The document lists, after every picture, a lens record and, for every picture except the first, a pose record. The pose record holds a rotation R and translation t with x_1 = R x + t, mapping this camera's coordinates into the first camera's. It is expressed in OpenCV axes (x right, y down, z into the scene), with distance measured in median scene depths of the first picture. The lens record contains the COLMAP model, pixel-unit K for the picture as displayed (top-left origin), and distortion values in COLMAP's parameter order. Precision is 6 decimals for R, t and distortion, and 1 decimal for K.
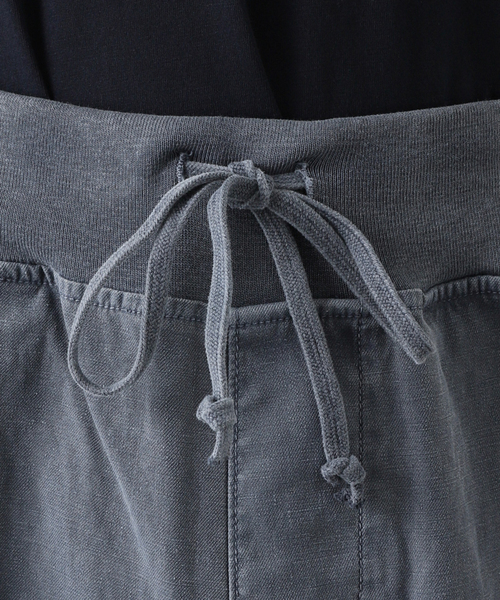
lens RADIAL K [[1465.1, 0, 250.0], [0, 1465.1, 300.0], [0, 0, 1]] dist [-1.083462, 13.558468]
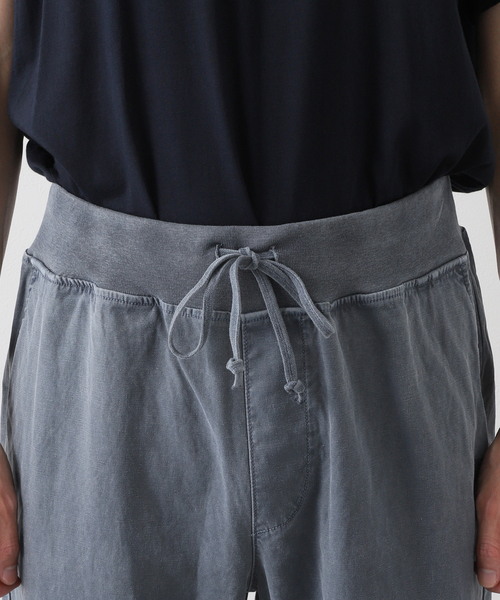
lens RADIAL K [[1465.1, 0, 250.0], [0, 1465.1, 300.0], [0, 0, 1]] dist [-1.083462, 13.558468]
pose [[0.998814, -0.039552, -0.028401, 0.062211], [0.041804, 0.995617, 0.083661, -0.198978], [0.024968, -0.084749, 0.996089, -1.190220]]
